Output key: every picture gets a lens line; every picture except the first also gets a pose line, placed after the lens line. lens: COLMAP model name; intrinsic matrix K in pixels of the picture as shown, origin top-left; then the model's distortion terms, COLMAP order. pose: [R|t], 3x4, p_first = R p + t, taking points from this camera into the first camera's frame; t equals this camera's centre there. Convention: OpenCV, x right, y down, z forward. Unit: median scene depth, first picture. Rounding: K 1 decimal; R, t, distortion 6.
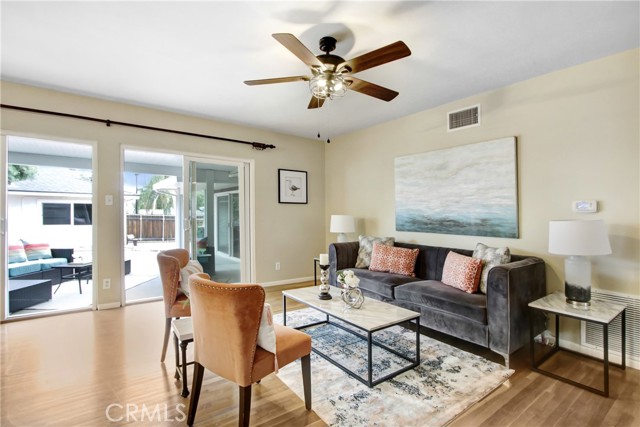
lens RADIAL K [[301.0, 0, 319.0], [0, 301.0, 215.5], [0, 0, 1]] dist [-0.000303, 0.000131]
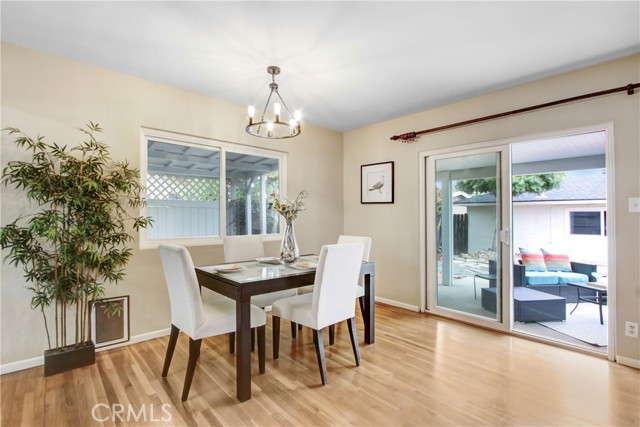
lens RADIAL K [[301.0, 0, 319.0], [0, 301.0, 215.5], [0, 0, 1]] dist [-0.000303, 0.000131]
pose [[0.110523, -0.012897, -0.993790, -0.072659], [-0.013696, 0.999801, -0.014499, -0.006337], [0.993779, 0.015213, 0.110324, 0.150179]]
